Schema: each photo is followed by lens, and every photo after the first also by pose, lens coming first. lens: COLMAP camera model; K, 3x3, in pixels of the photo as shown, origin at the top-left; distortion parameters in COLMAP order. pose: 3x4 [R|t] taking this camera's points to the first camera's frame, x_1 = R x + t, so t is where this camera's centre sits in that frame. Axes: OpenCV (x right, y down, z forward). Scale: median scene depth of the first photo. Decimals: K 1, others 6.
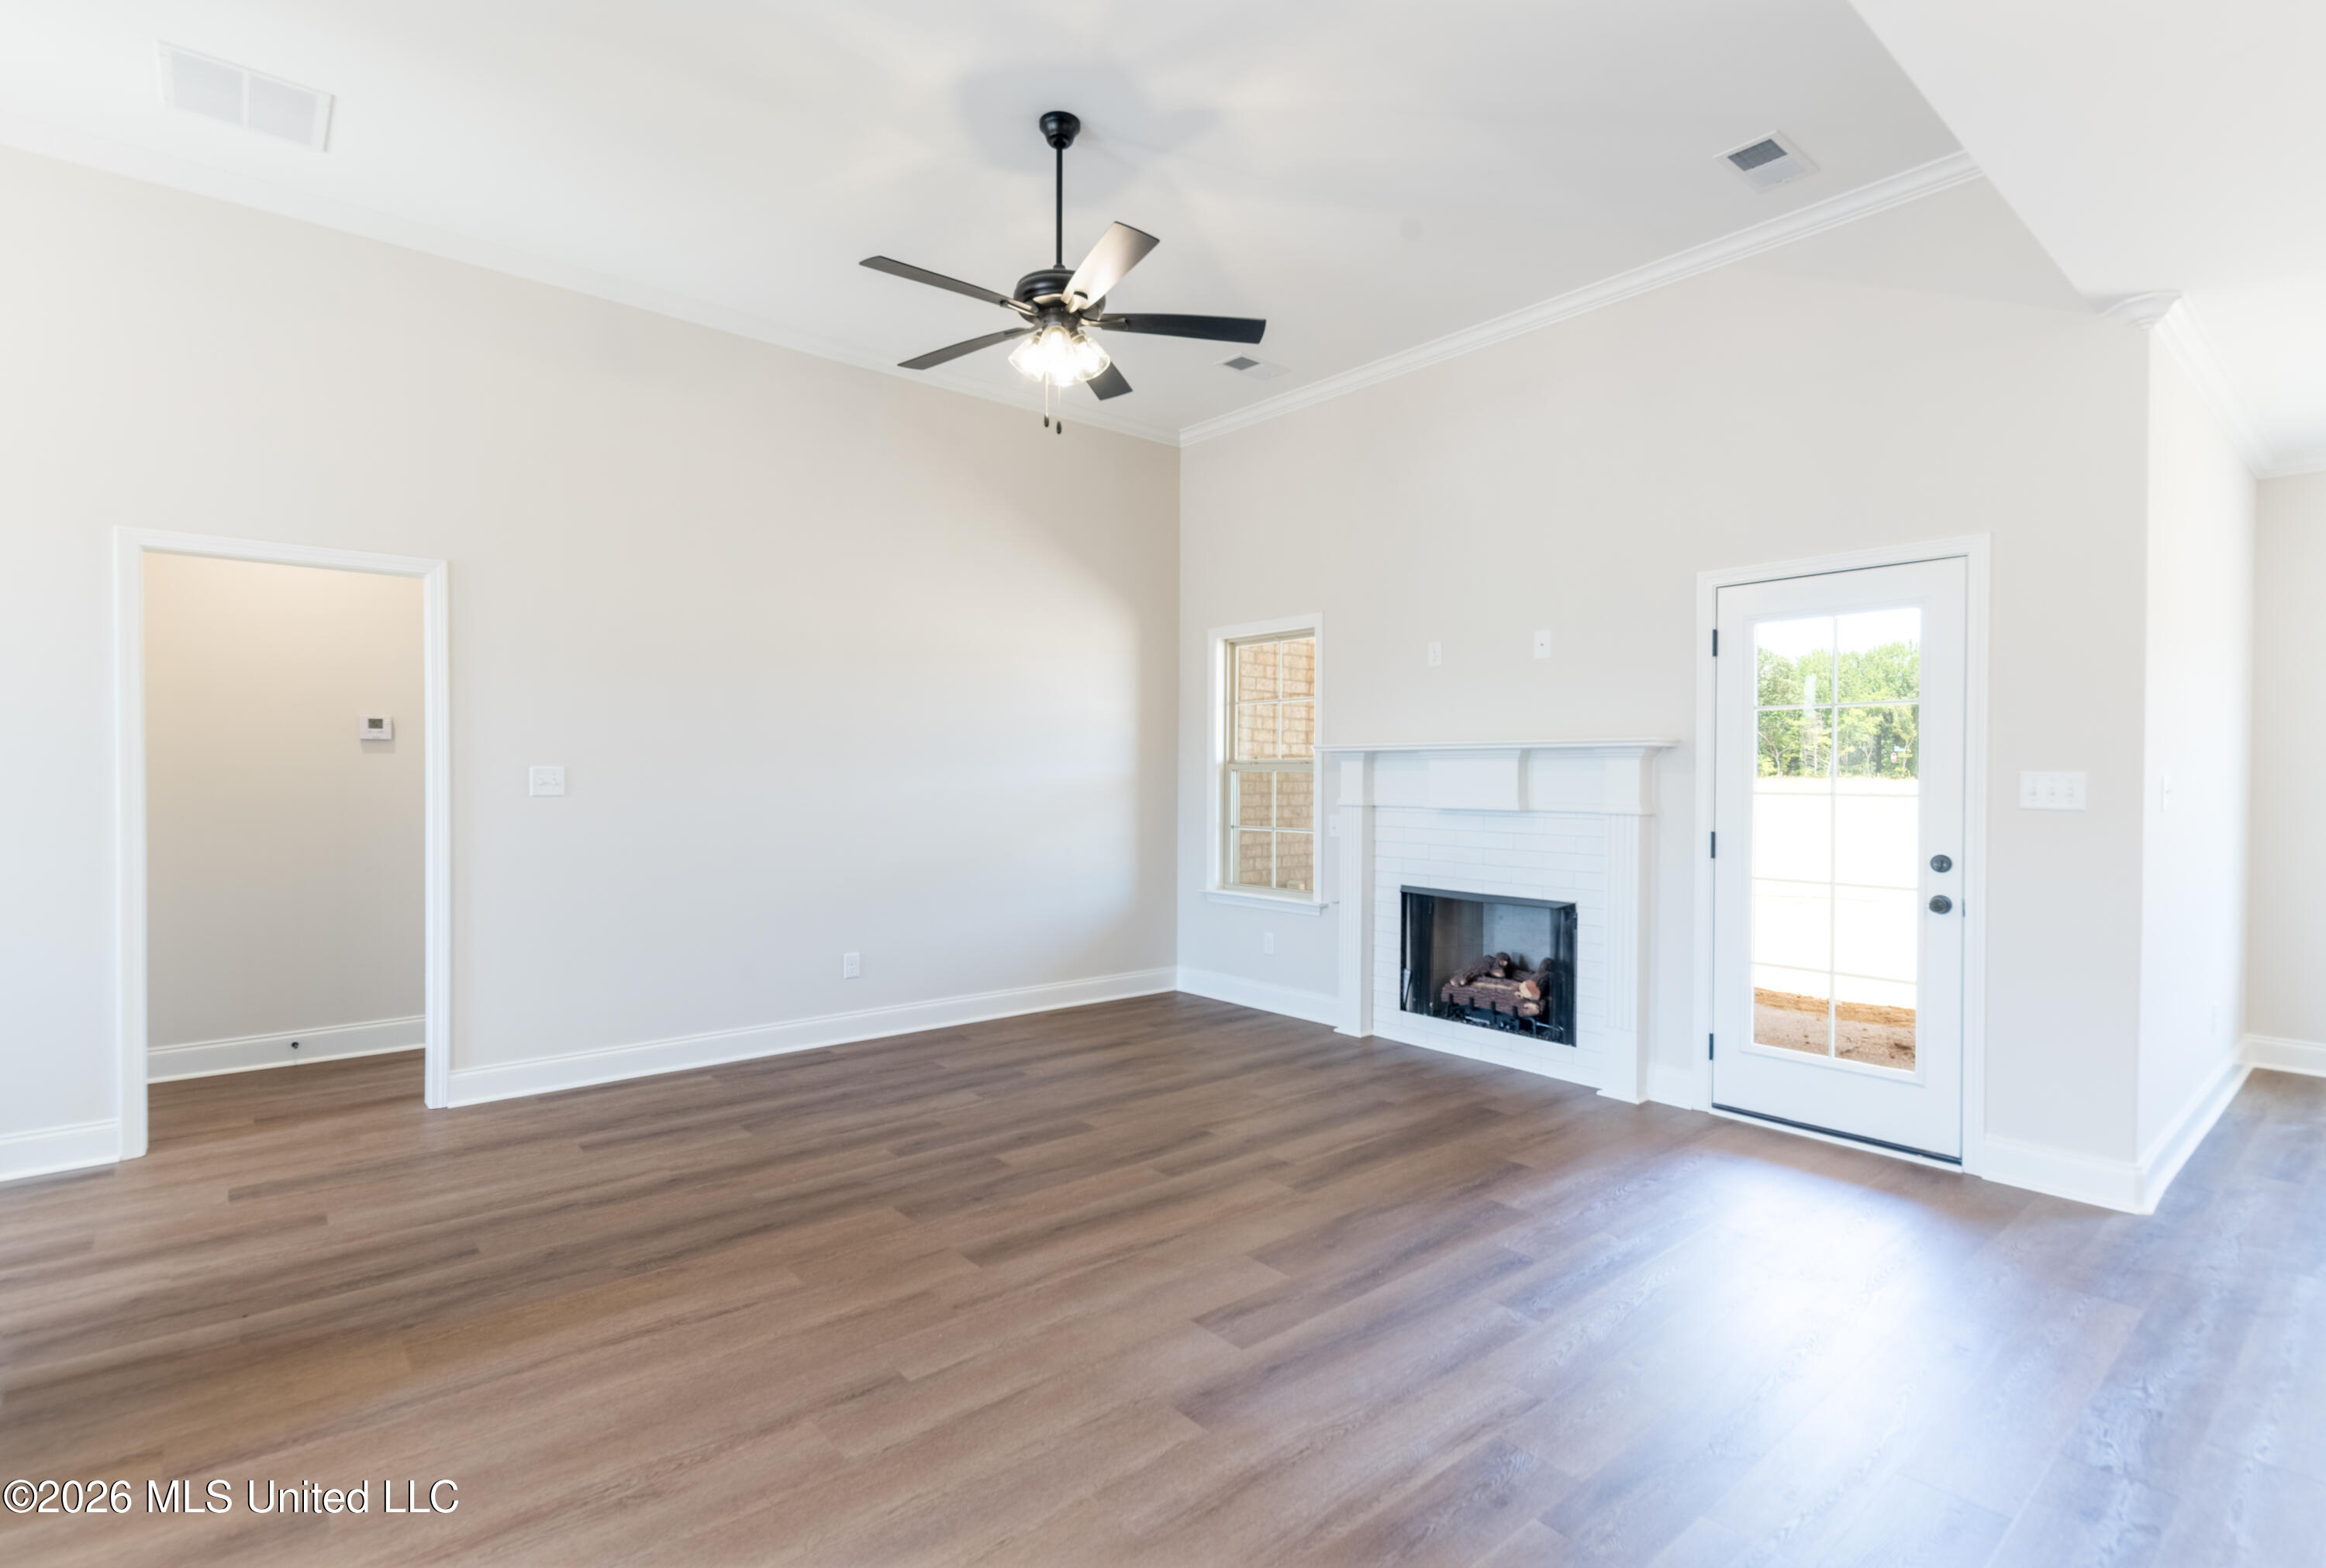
lens RADIAL K [[1102.7, 0, 1156.5], [0, 1102.7, 786.1], [0, 0, 1]] dist [0.011248, -0.001268]
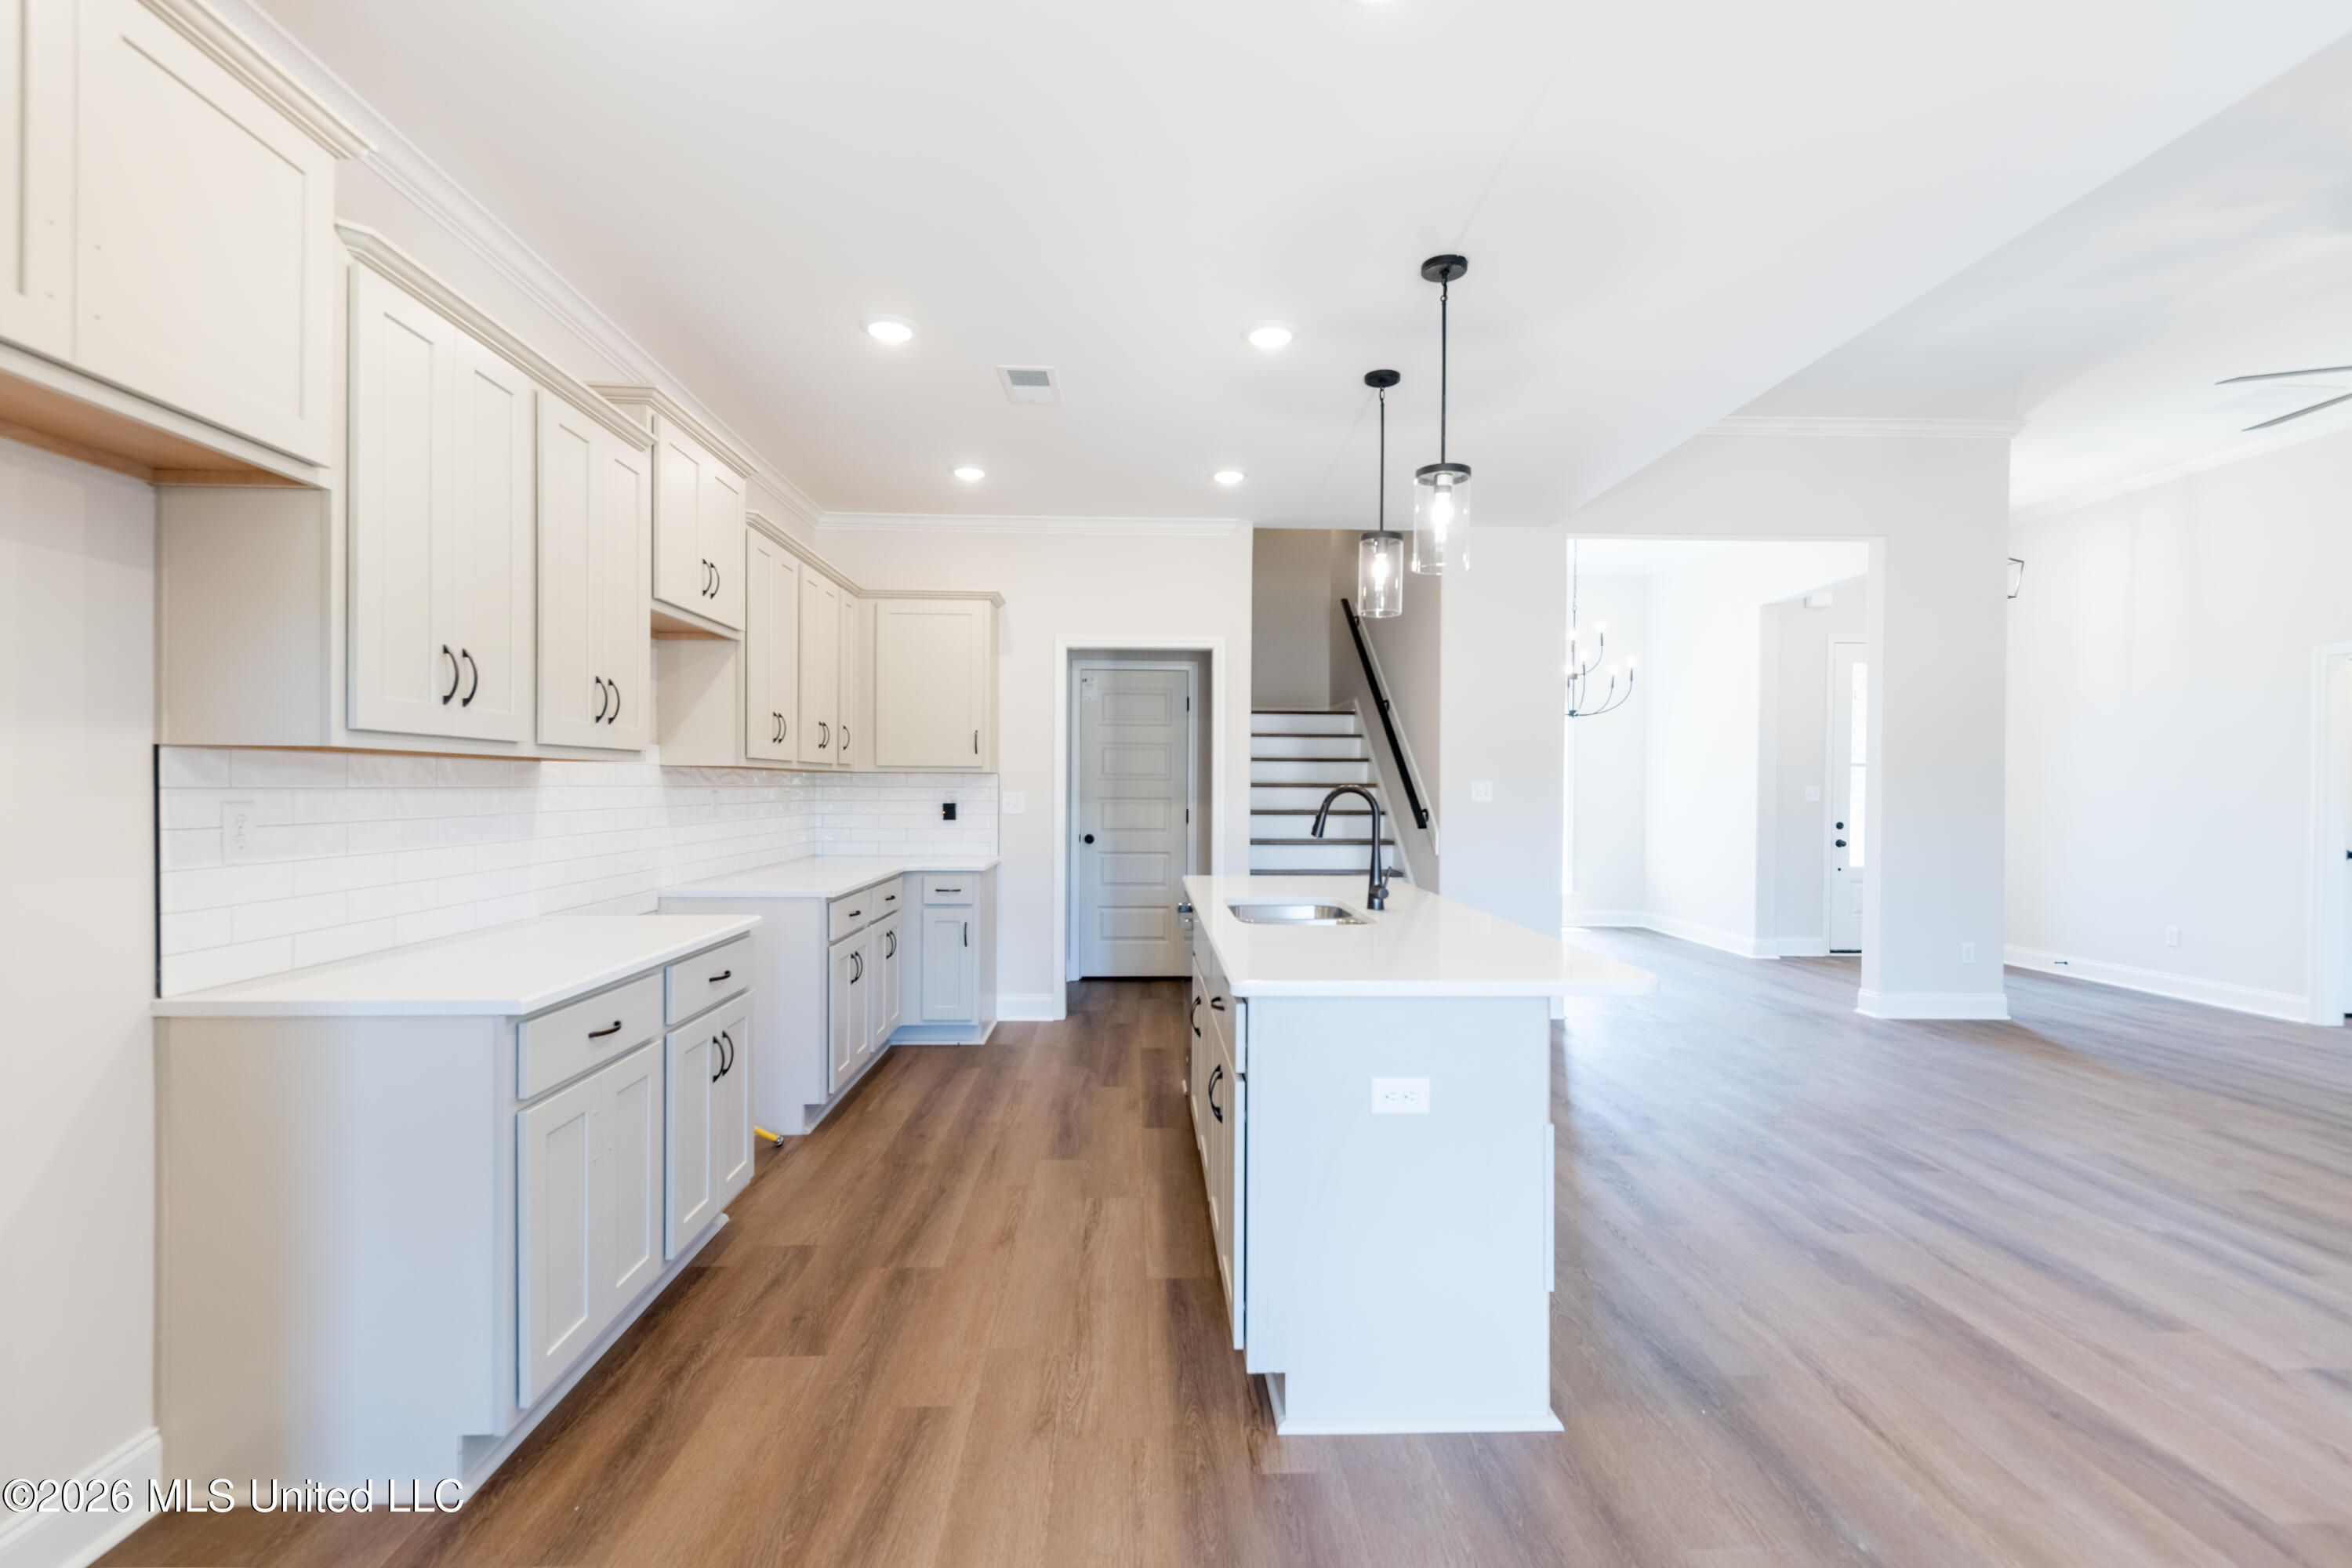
lens RADIAL K [[1055.1, 0, 1177.0], [0, 1055.1, 792.4], [0, 0, 1]] dist [0.007977, -0.005405]
pose [[-0.613398, -0.003263, -0.789767, 1.054644], [-0.016520, 0.999826, 0.008700, 0.000906], [0.789601, 0.018384, -0.613345, 0.475348]]
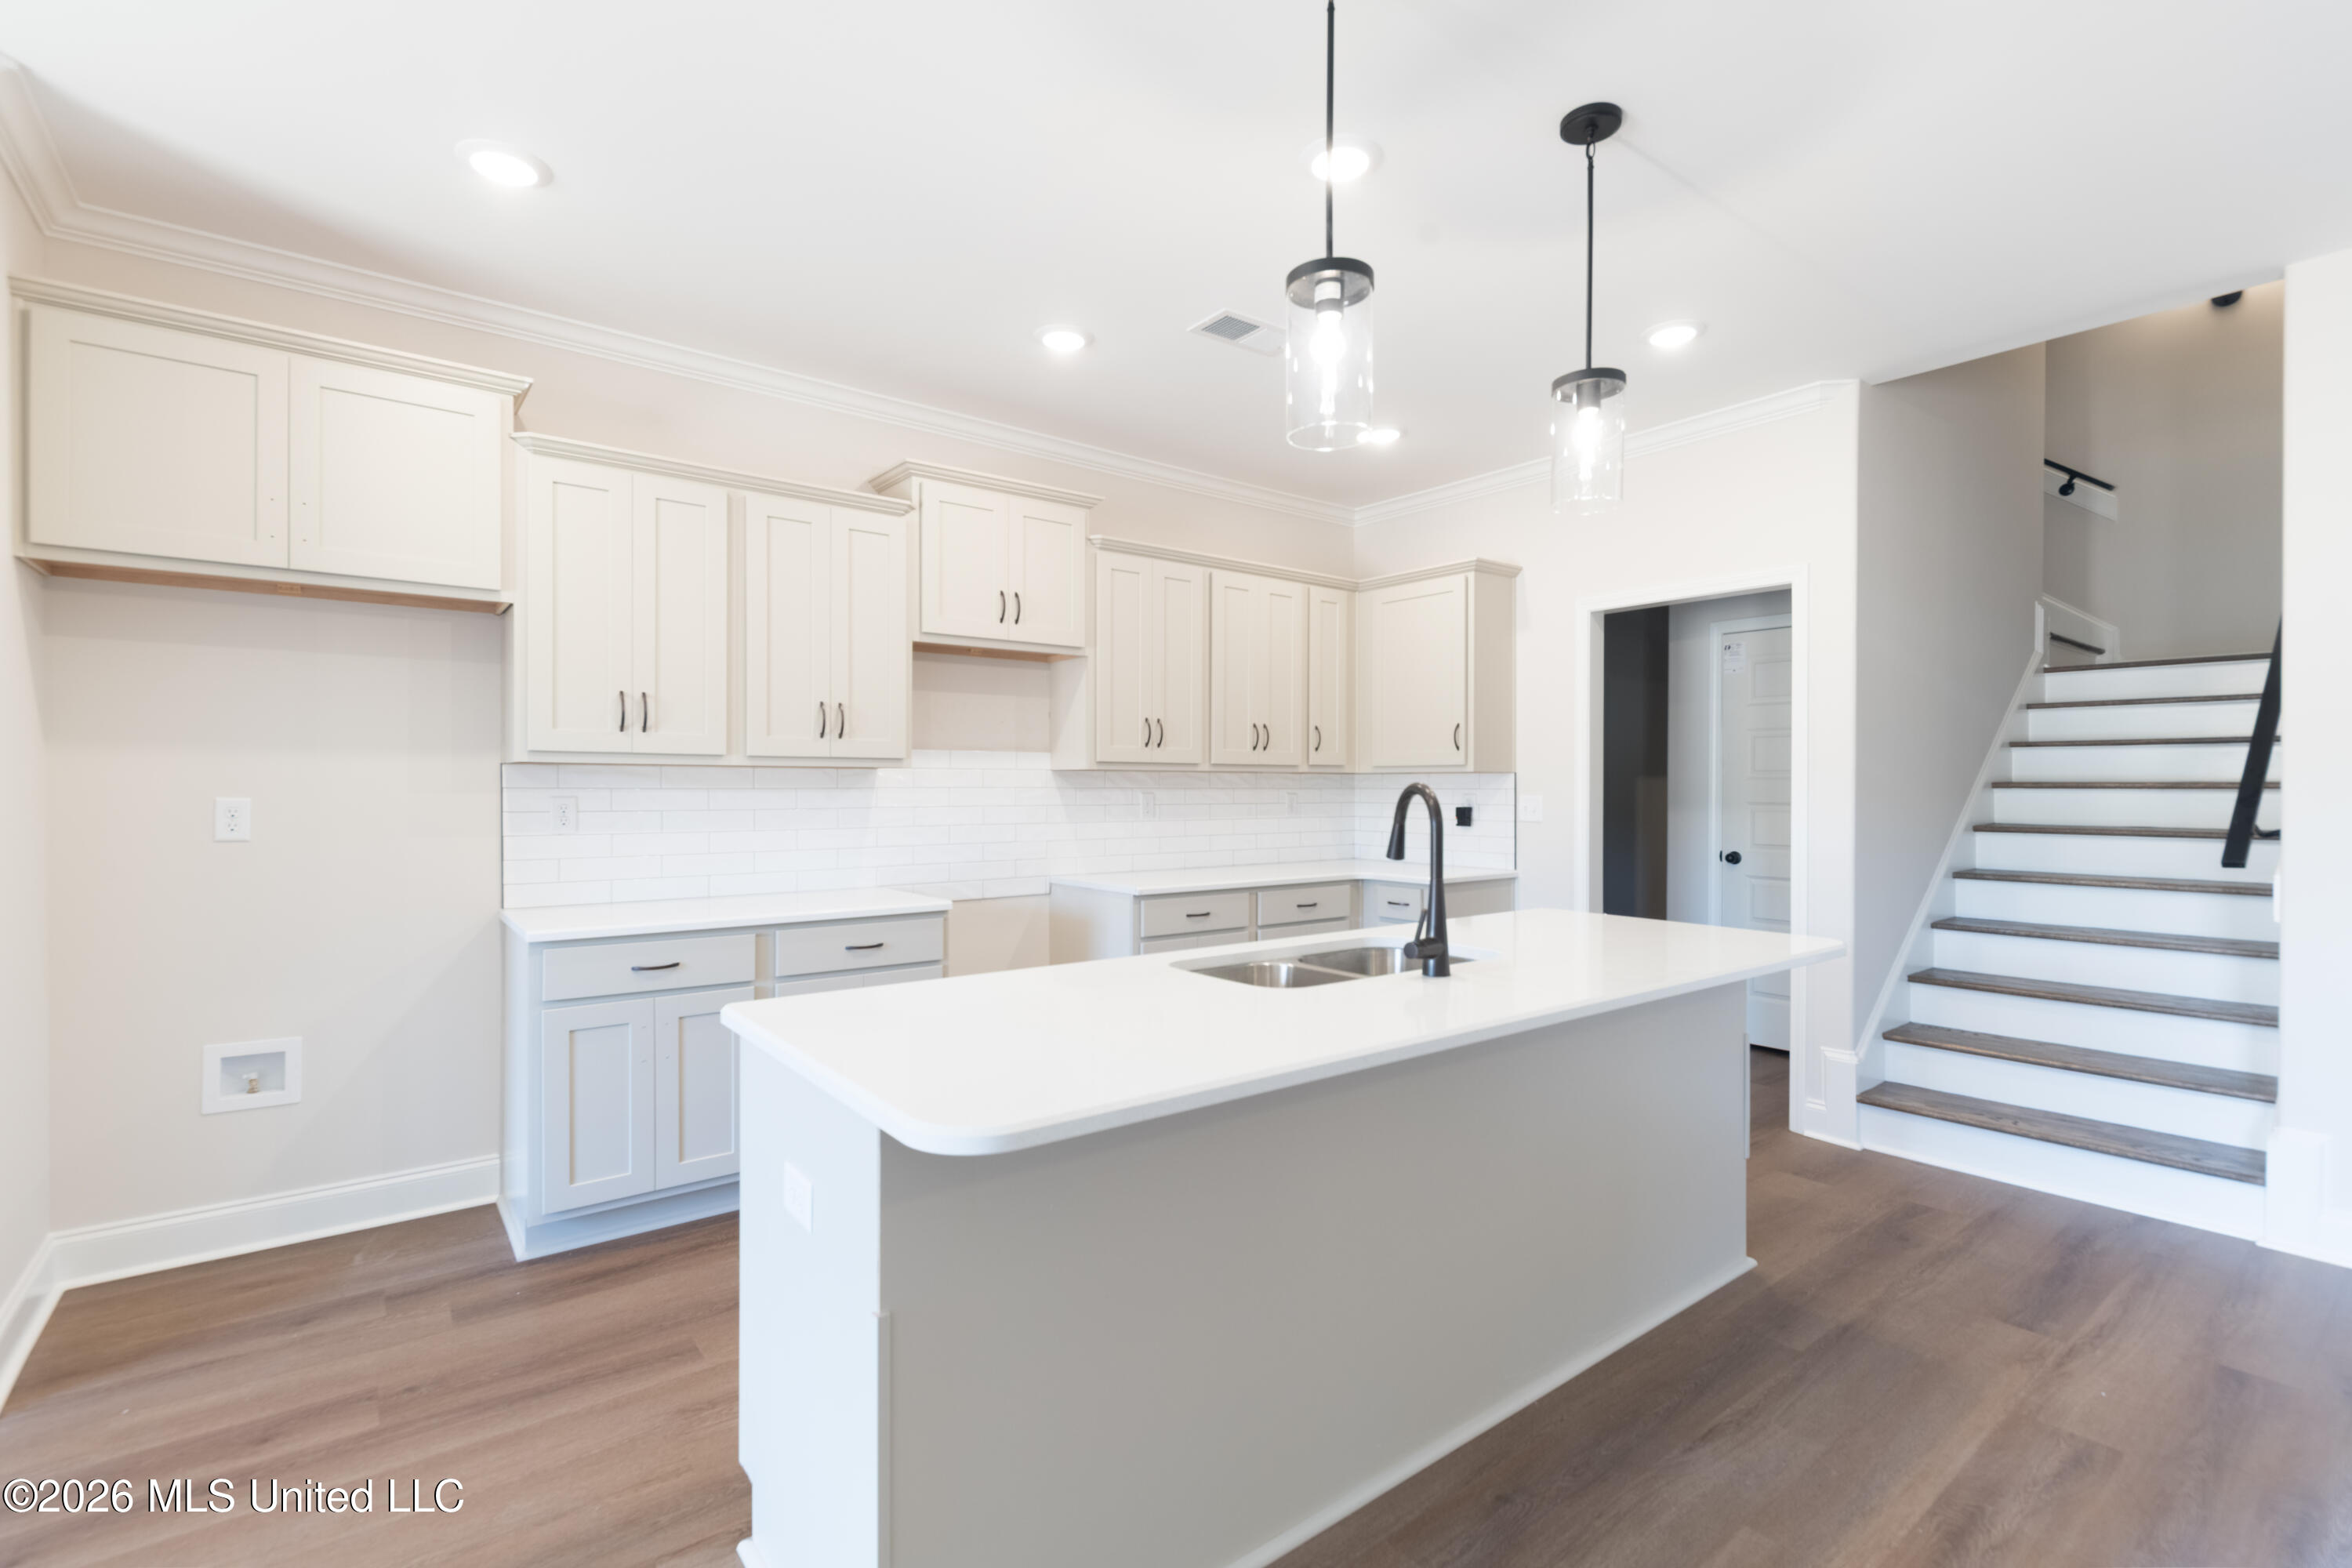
lens RADIAL K [[1055.1, 0, 1177.0], [0, 1055.1, 792.4], [0, 0, 1]] dist [0.007977, -0.005405]
pose [[-0.999389, -0.006543, 0.034341, 0.521642], [-0.006022, 0.999865, 0.015268, -0.001313], [-0.034436, 0.015052, -0.999294, 0.603917]]
